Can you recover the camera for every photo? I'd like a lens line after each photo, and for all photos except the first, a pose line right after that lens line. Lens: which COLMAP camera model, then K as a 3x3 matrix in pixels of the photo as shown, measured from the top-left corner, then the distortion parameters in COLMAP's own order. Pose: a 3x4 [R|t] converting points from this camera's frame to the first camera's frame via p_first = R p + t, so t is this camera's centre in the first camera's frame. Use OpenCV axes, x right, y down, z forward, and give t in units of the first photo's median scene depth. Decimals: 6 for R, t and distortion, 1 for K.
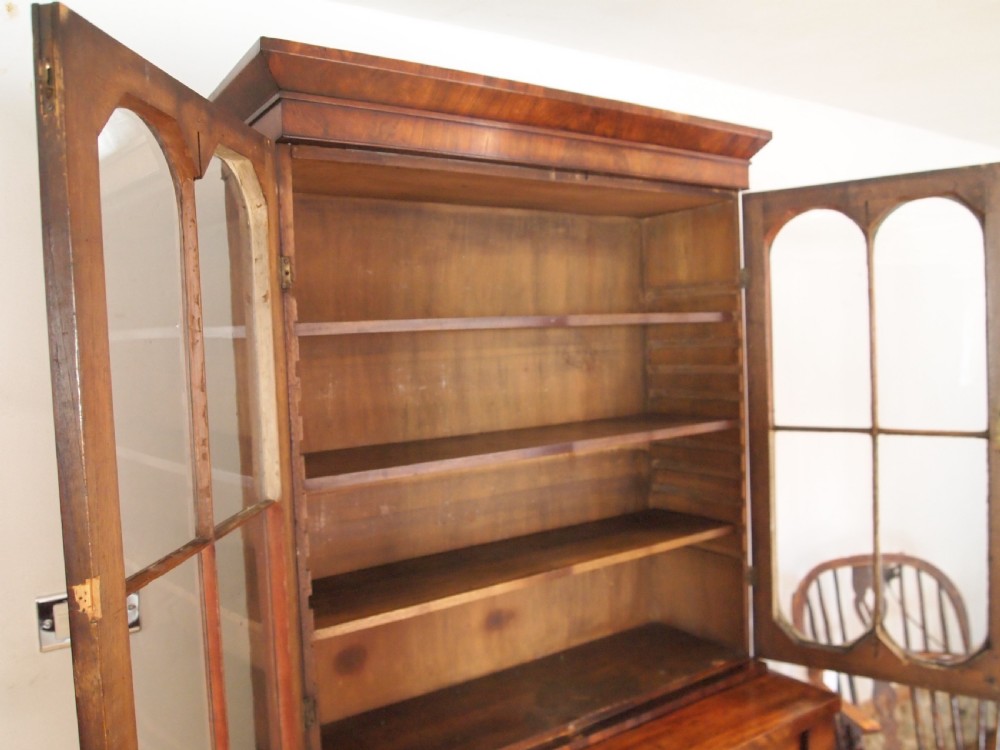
lens RADIAL K [[805.4, 0, 502.9], [0, 805.4, 377.7], [0, 0, 1]] dist [-0.045865, -0.000874]
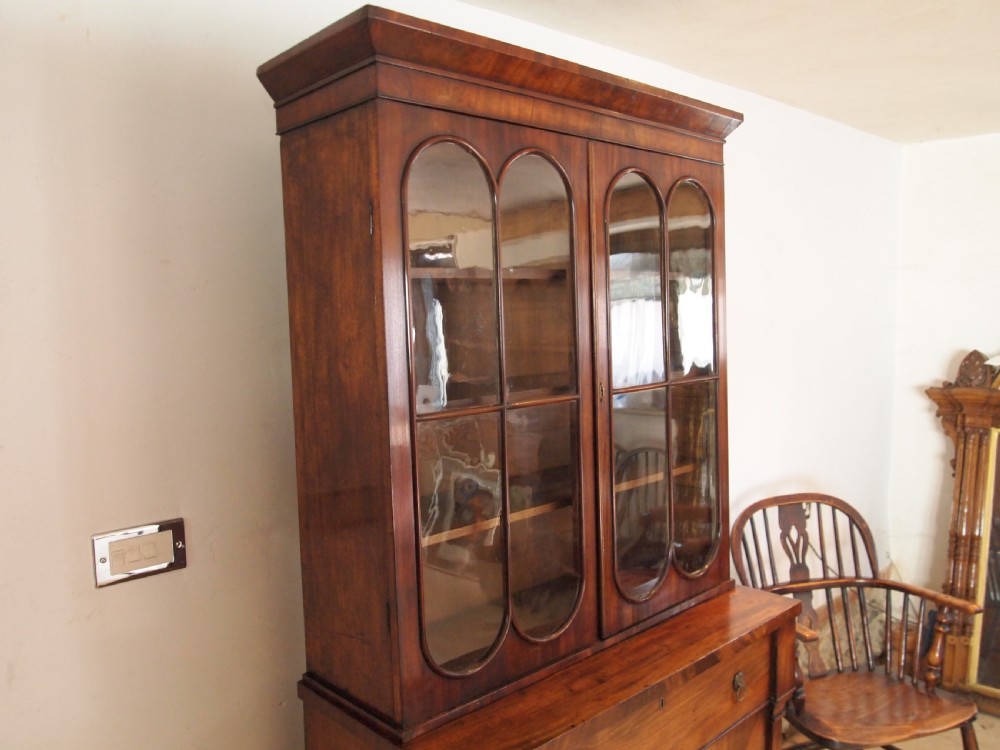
lens RADIAL K [[805.4, 0, 496.1], [0, 805.4, 378.5], [0, 0, 1]] dist [-0.045865, -0.000874]
pose [[0.988850, -0.003397, 0.148879, -0.216630], [-0.000358, 0.999683, 0.025190, 0.047247], [-0.148917, -0.024962, 0.988535, -0.100220]]
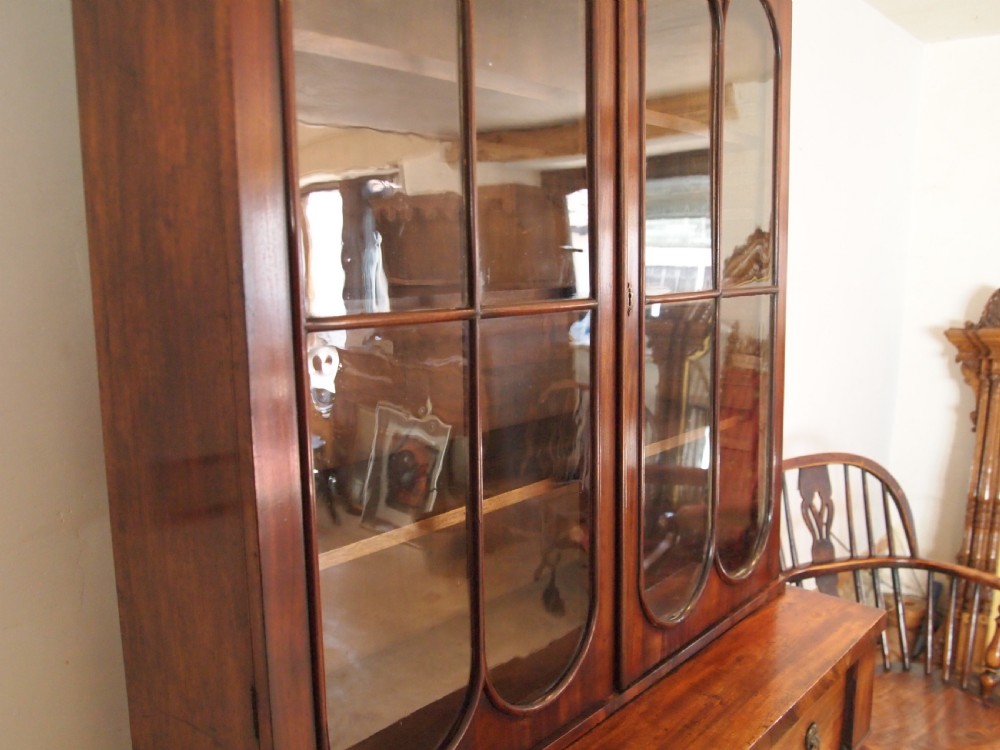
lens RADIAL K [[805.4, 0, 494.6], [0, 805.4, 378.0], [0, 0, 1]] dist [-0.045865, -0.000874]
pose [[0.975744, -0.007385, 0.218790, -0.165927], [-0.011357, 0.996377, 0.084283, 0.105728], [-0.218620, -0.084723, 0.972125, 0.344730]]
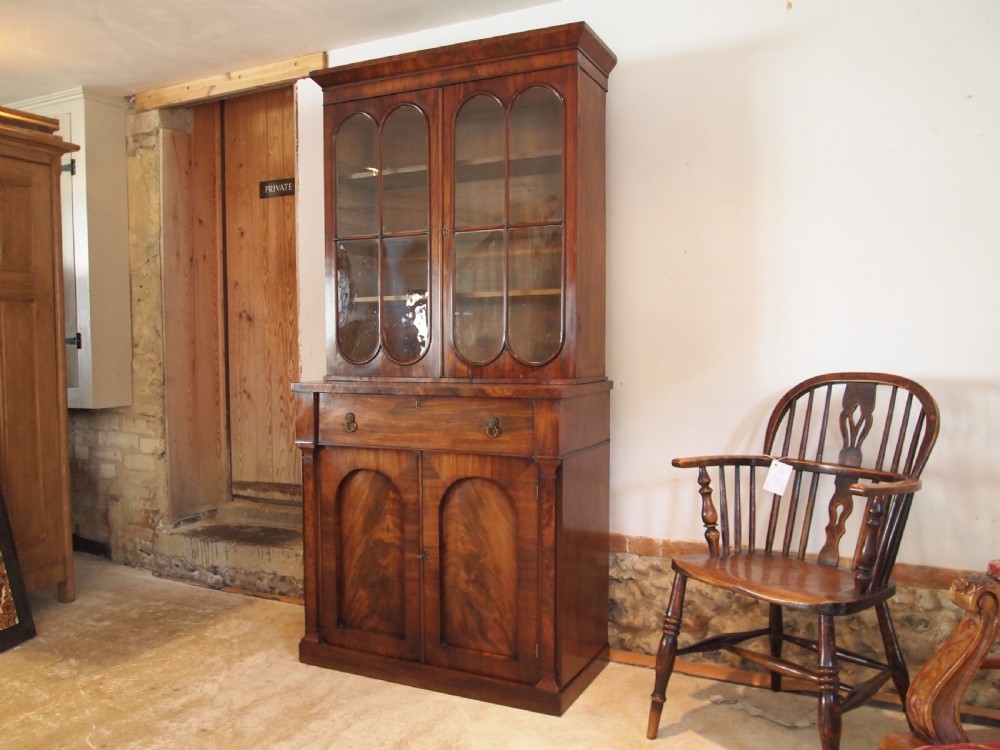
lens RADIAL K [[805.4, 0, 501.7], [0, 805.4, 377.9], [0, 0, 1]] dist [-0.045865, -0.000874]
pose [[0.497471, 0.068946, -0.864736, 1.900214], [-0.062651, 0.997089, 0.043456, 0.363344], [0.865215, 0.032559, 0.500343, 0.153368]]
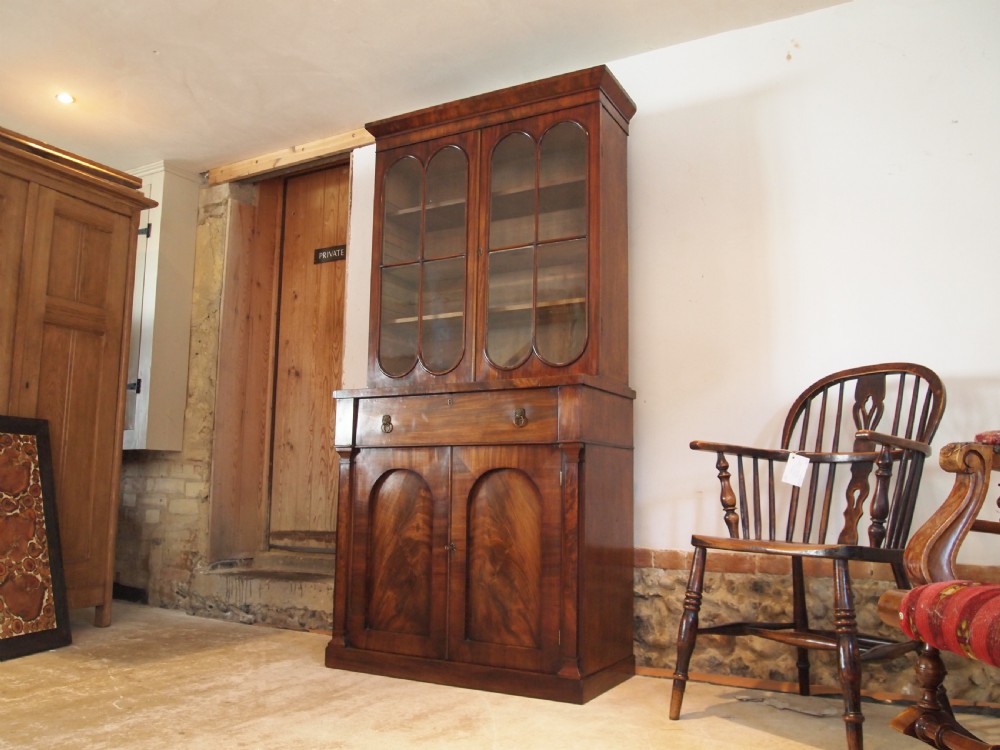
lens RADIAL K [[805.4, 0, 500.6], [0, 805.4, 378.2], [0, 0, 1]] dist [-0.045865, -0.000874]
pose [[0.450682, -0.084840, -0.888644, 2.023535], [-0.081887, 0.987347, -0.135793, 0.726261], [0.888921, 0.133968, 0.438032, 0.152905]]
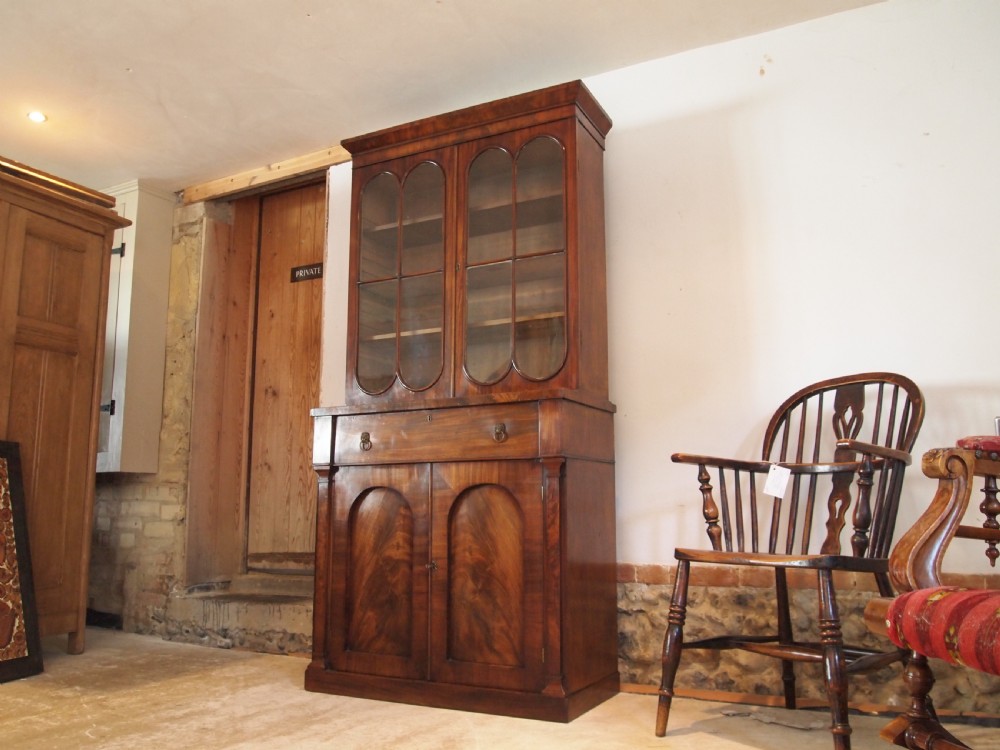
lens RADIAL K [[805.4, 0, 500.6], [0, 805.4, 377.9], [0, 0, 1]] dist [-0.045865, -0.000874]
pose [[0.472121, -0.112131, -0.874373, 2.009609], [-0.065914, 0.984610, -0.161858, 0.734783], [0.879066, 0.134050, 0.457464, 0.160392]]
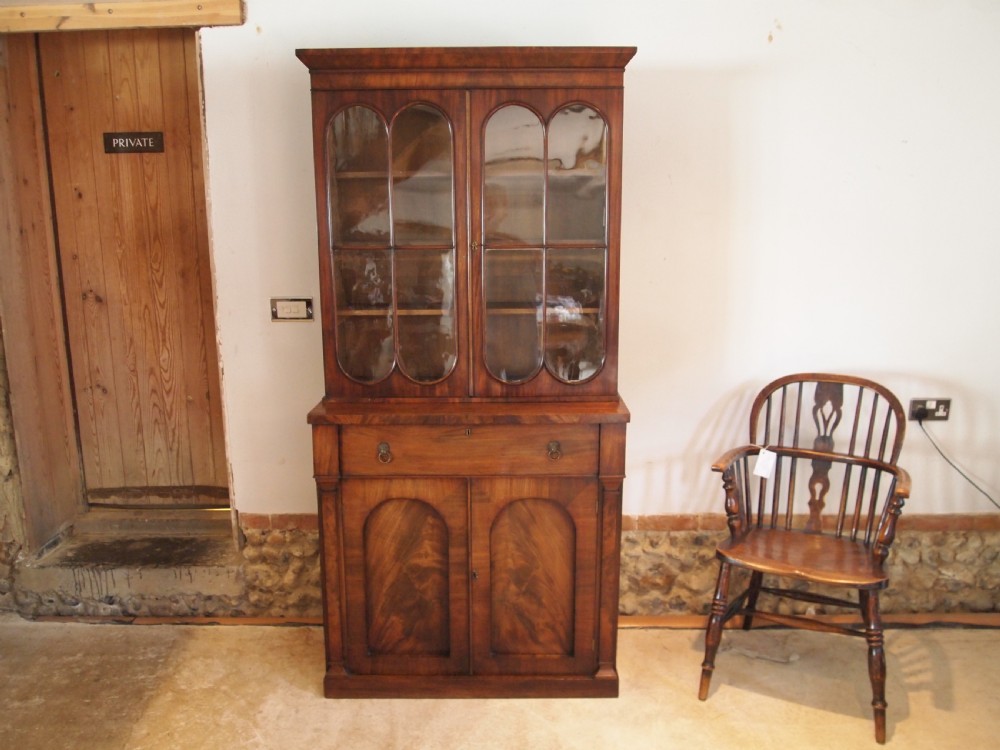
lens RADIAL K [[805.4, 0, 499.7], [0, 805.4, 378.3], [0, 0, 1]] dist [-0.045865, -0.000874]
pose [[0.820784, 0.138745, -0.554133, 1.236528], [-0.055145, 0.984770, 0.164888, 0.087821], [0.568570, -0.104780, 0.815934, -0.529250]]
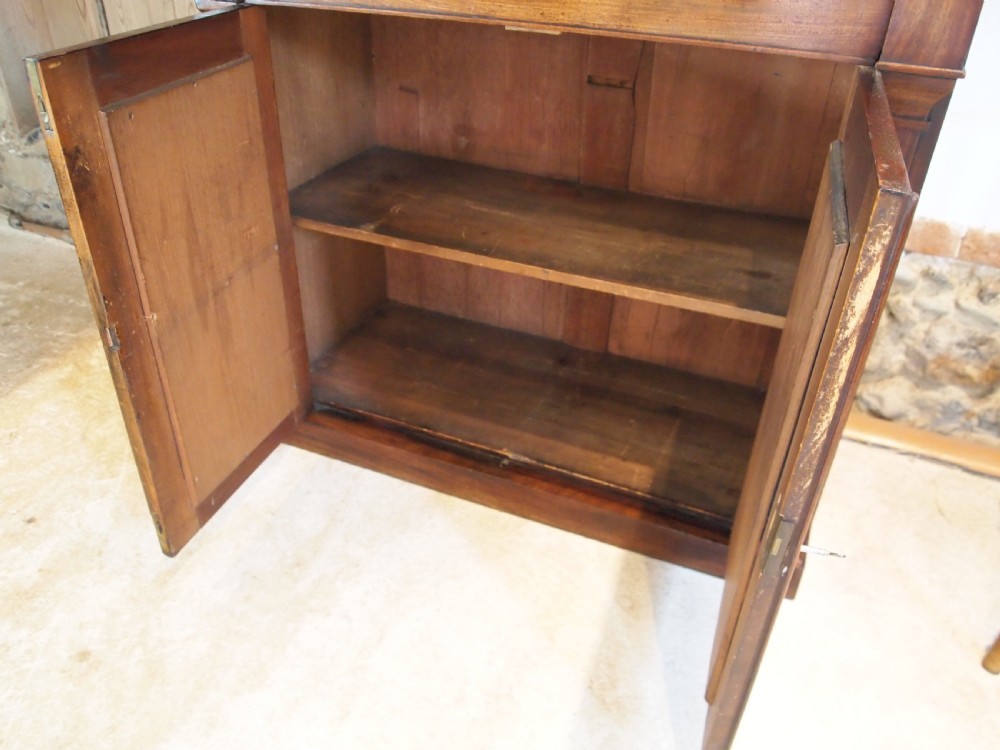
lens RADIAL K [[805.4, 0, 499.6], [0, 805.4, 373.9], [0, 0, 1]] dist [-0.045865, -0.000874]
pose [[0.531823, 0.499504, -0.683856, 0.801377], [-0.089298, 0.836100, 0.541261, 0.503314], [0.842134, -0.226788, 0.489261, 0.508417]]
